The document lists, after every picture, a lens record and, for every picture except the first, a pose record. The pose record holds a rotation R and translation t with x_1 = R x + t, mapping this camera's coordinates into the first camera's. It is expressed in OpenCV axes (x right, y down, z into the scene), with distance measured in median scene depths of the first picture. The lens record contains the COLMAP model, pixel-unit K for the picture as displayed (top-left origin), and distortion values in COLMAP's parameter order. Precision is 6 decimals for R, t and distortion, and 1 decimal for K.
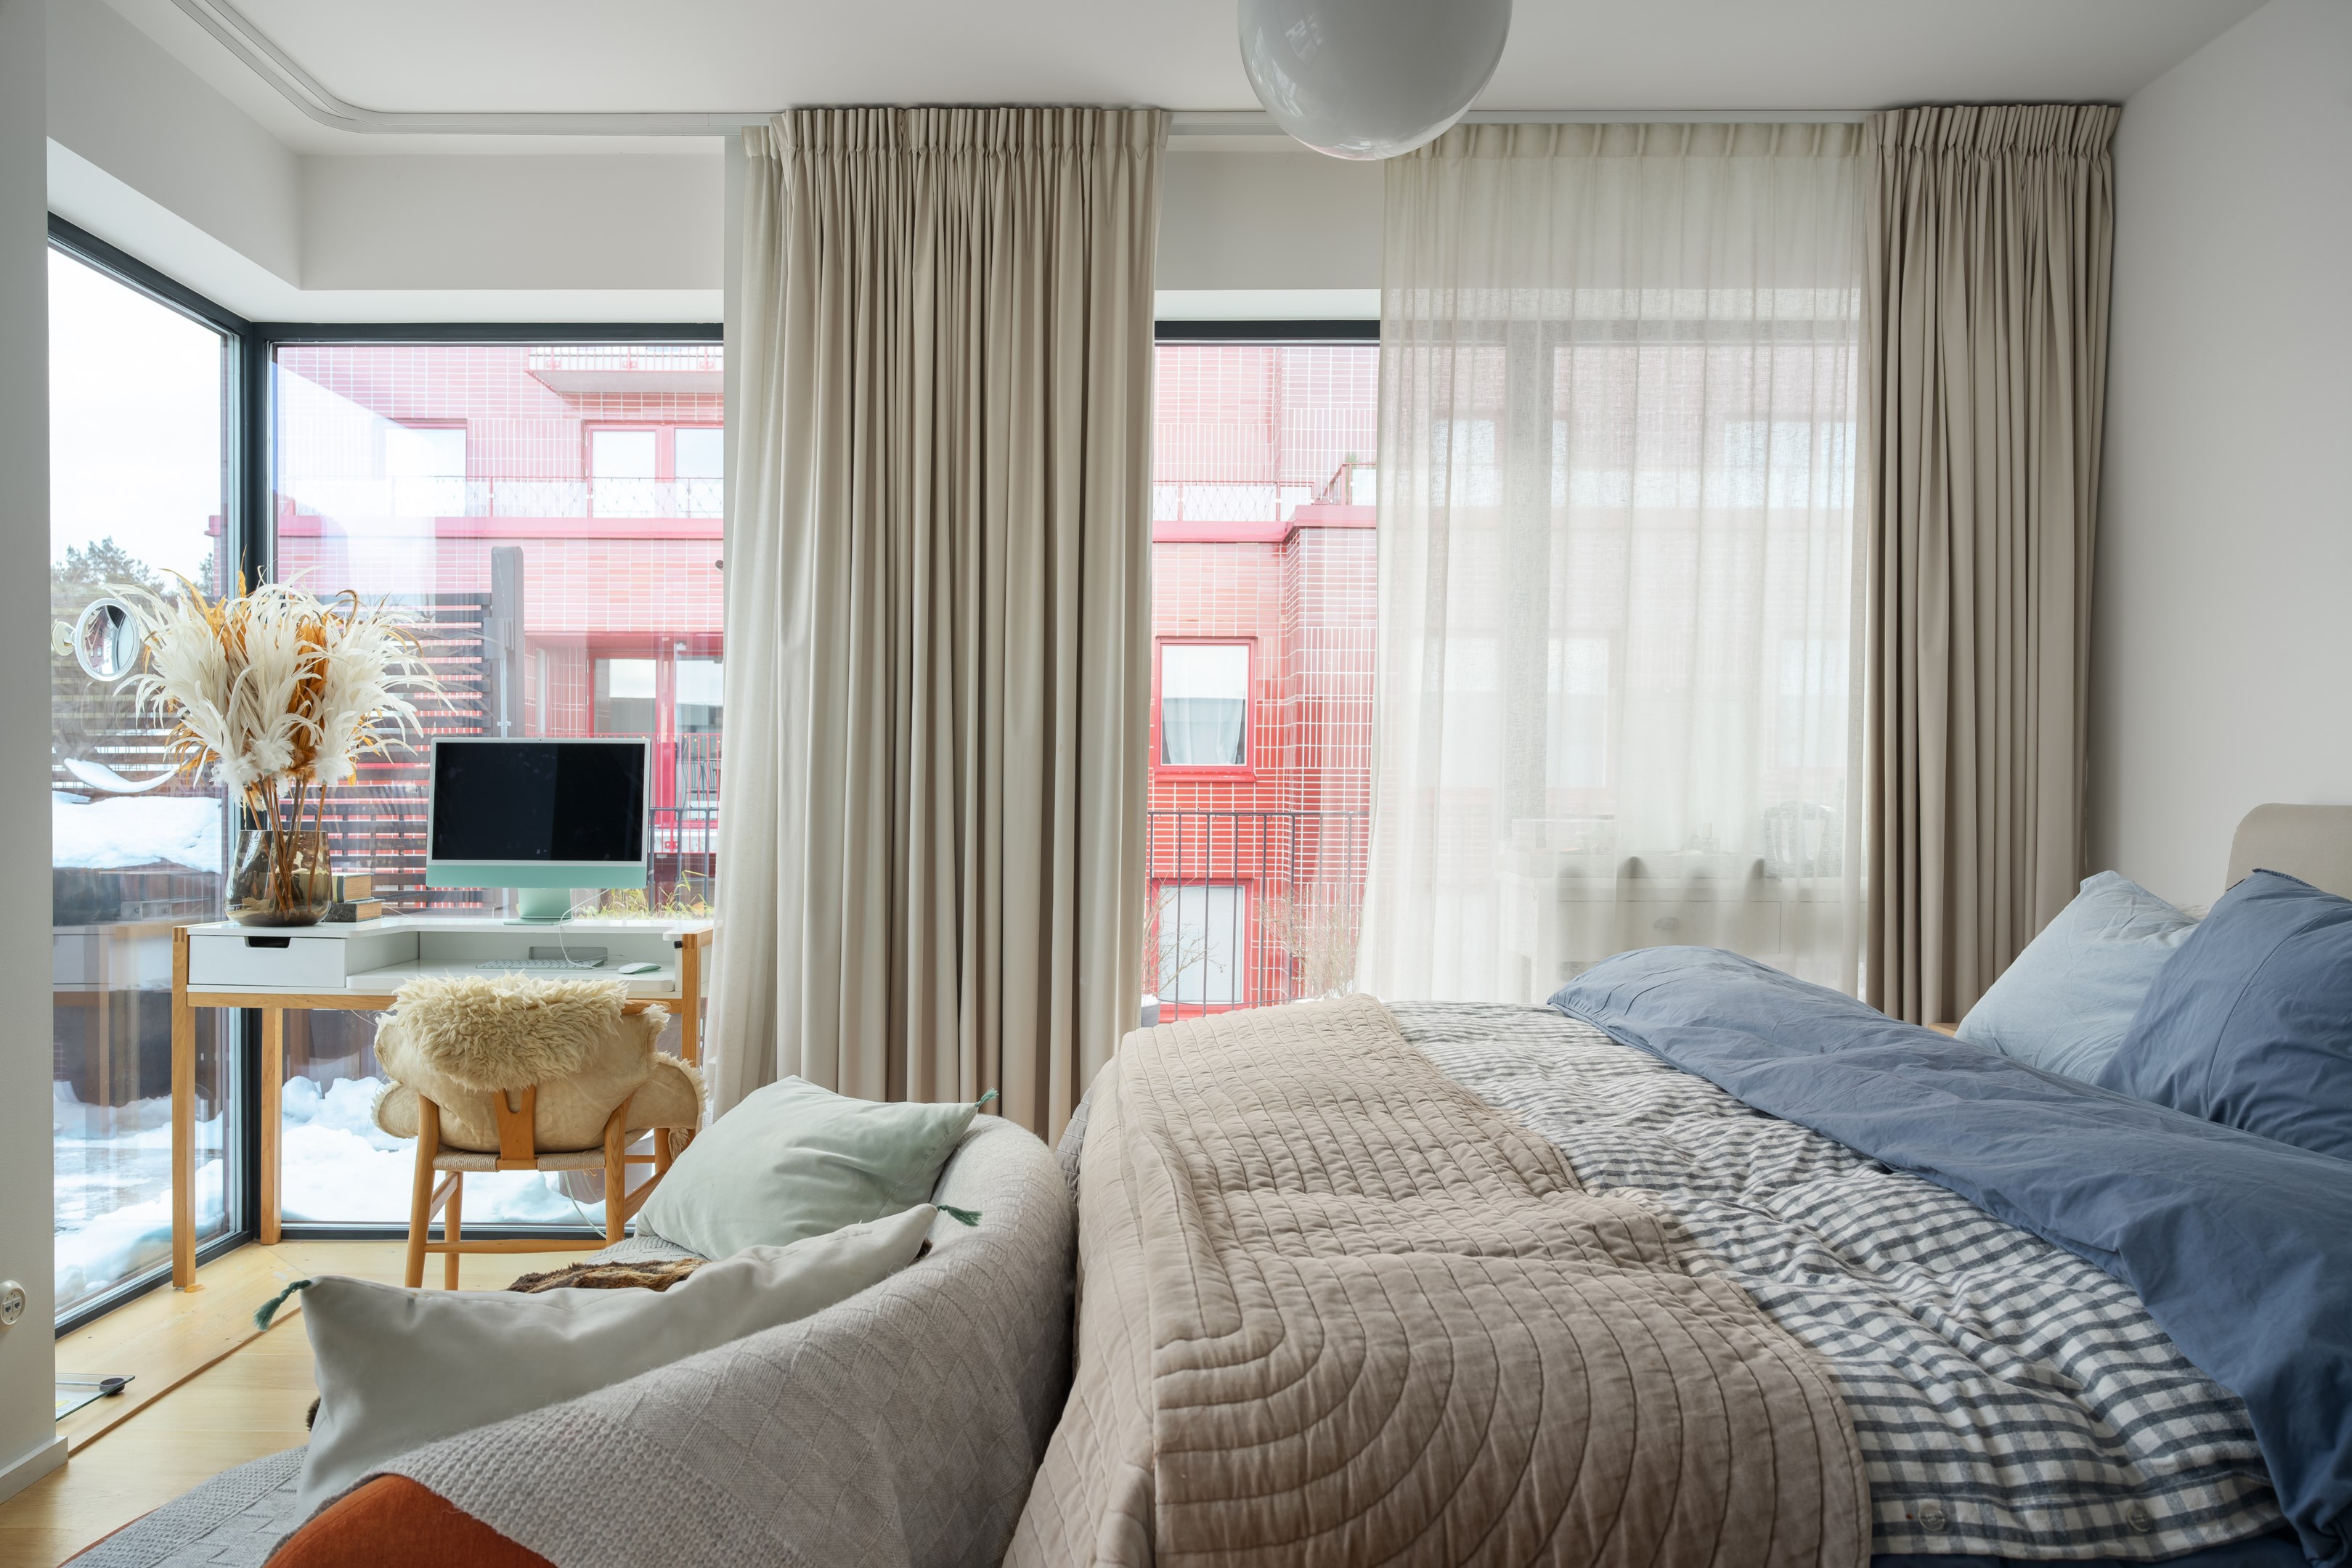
lens RADIAL K [[1544.6, 0, 1171.5], [0, 1544.6, 795.1], [0, 0, 1]] dist [0.004224, -0.001704]
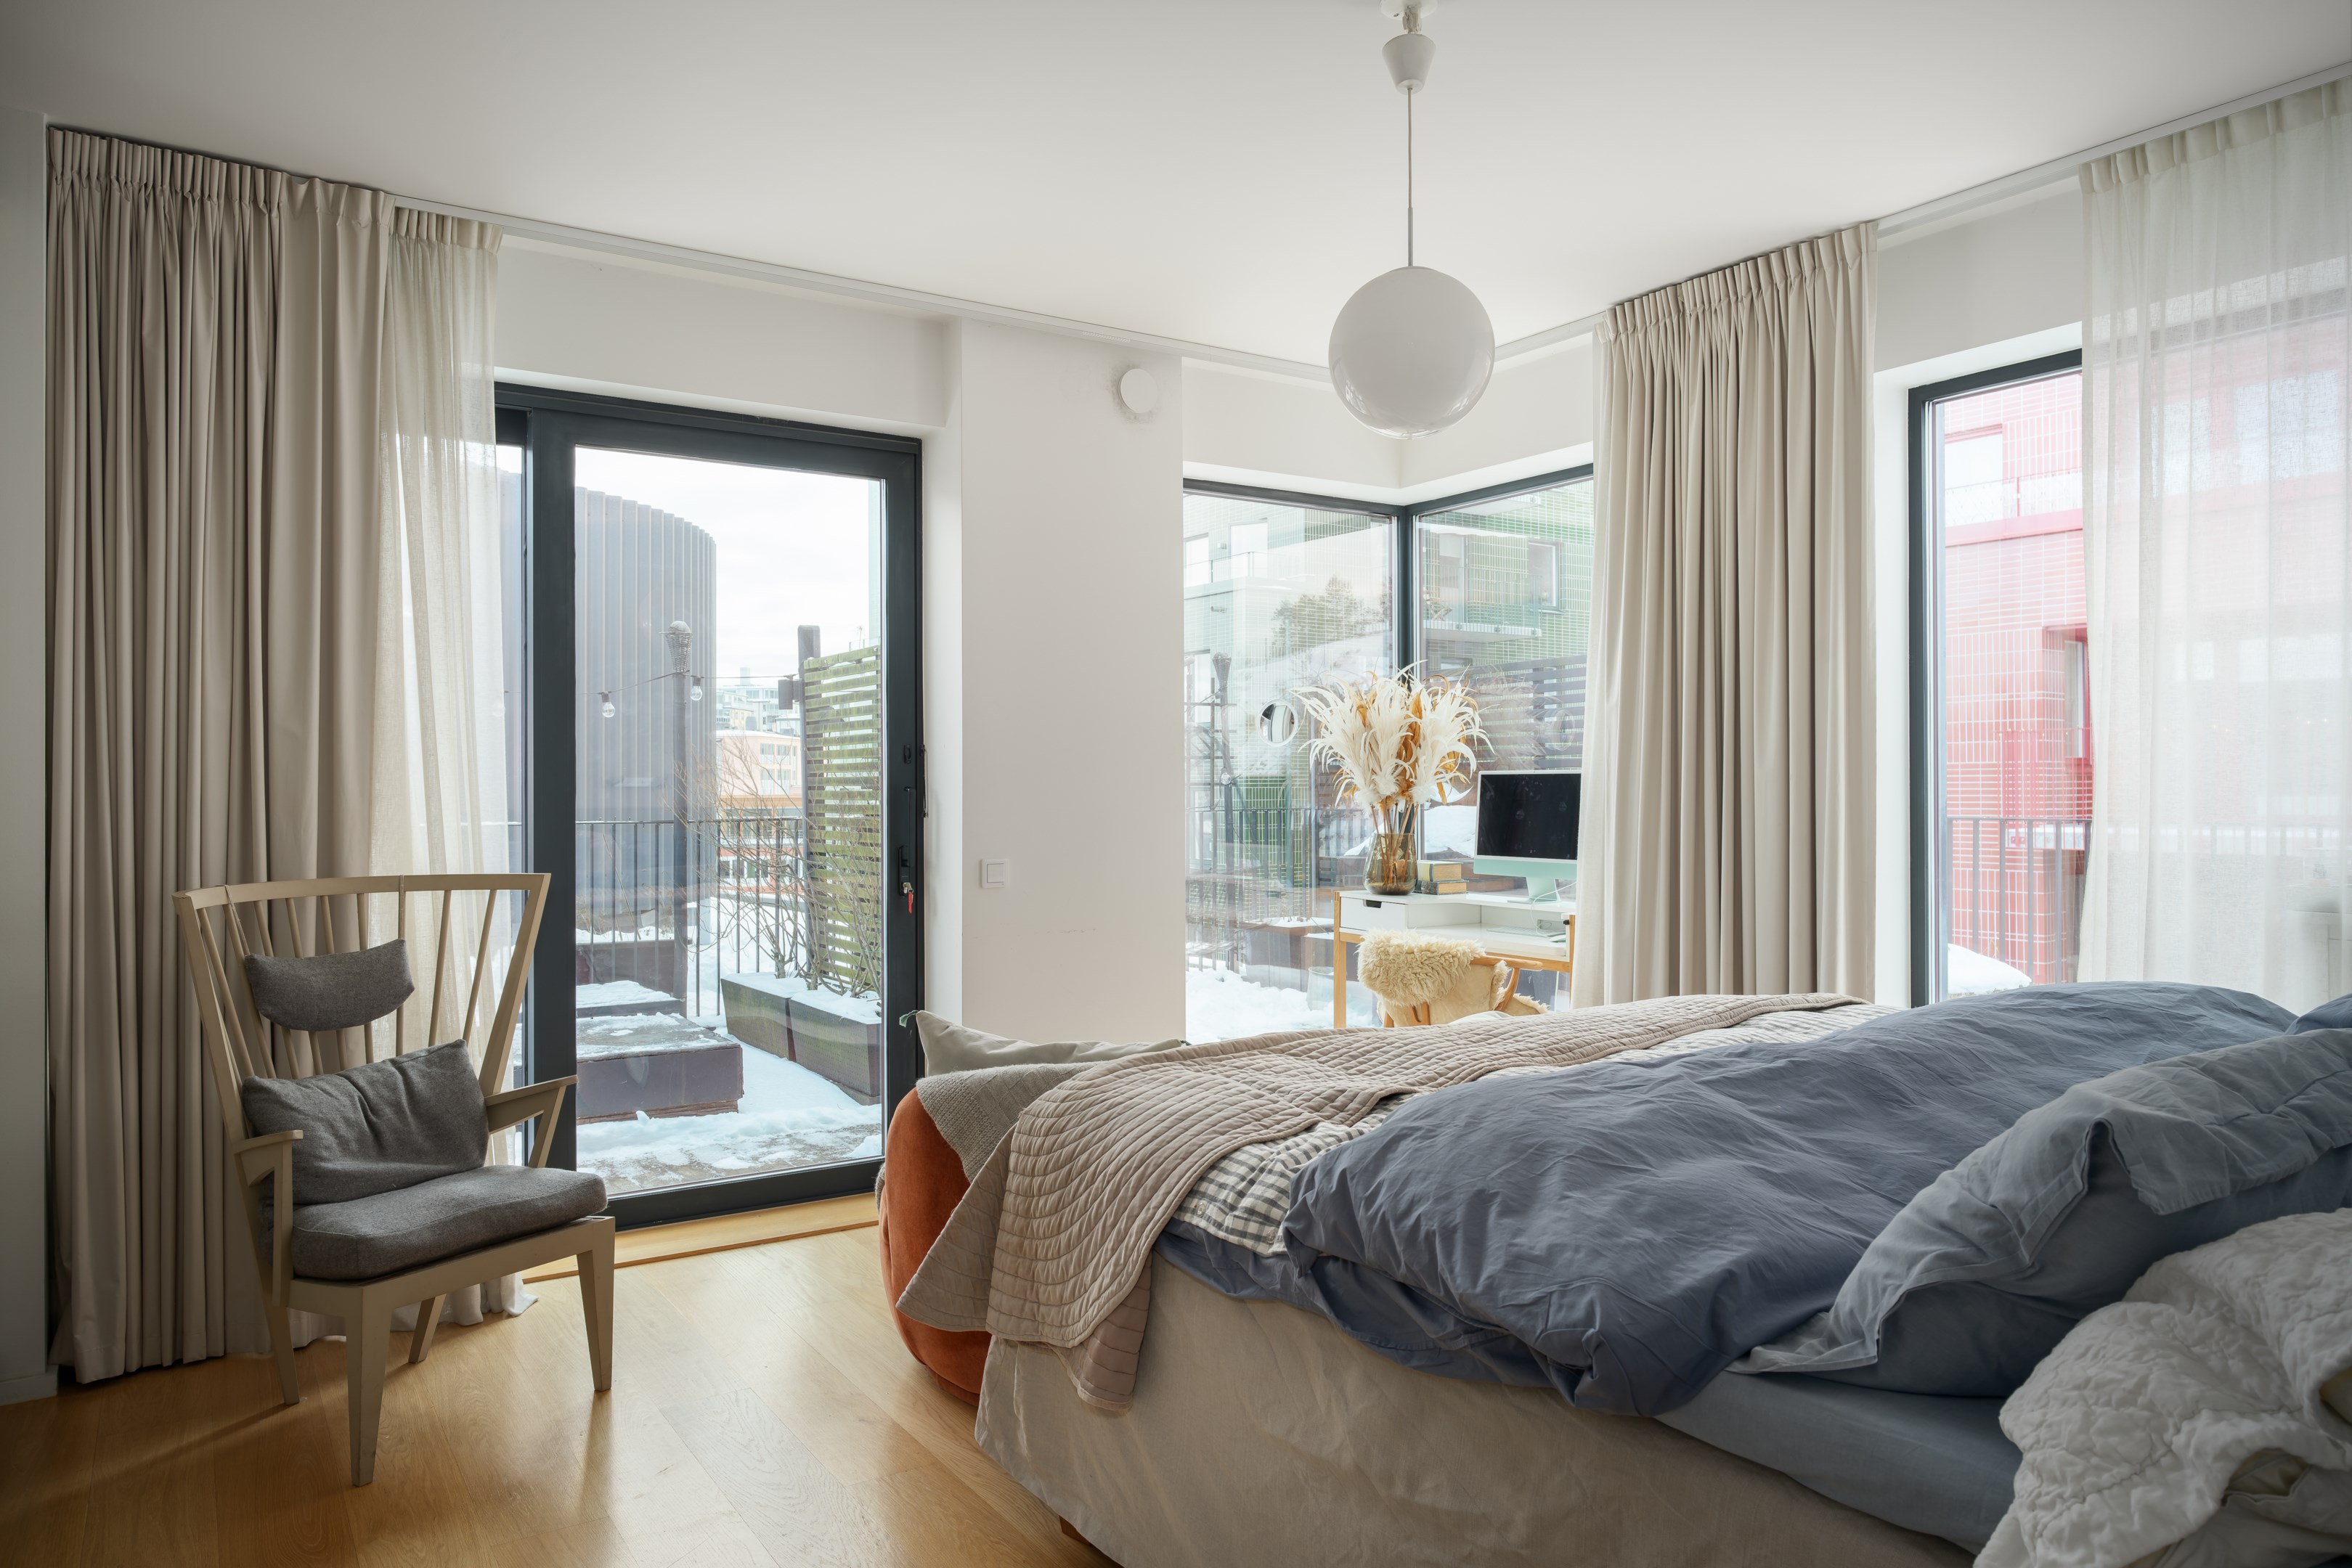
lens RADIAL K [[1533.9, 0, 1176.0], [0, 1533.9, 784.0], [0, 0, 1]] dist [0.002477, -0.000950]
pose [[0.600471, -0.023967, -0.799287, 0.593768], [-0.007564, 0.999336, -0.035649, 0.033194], [0.799611, 0.027452, 0.599891, -0.117466]]
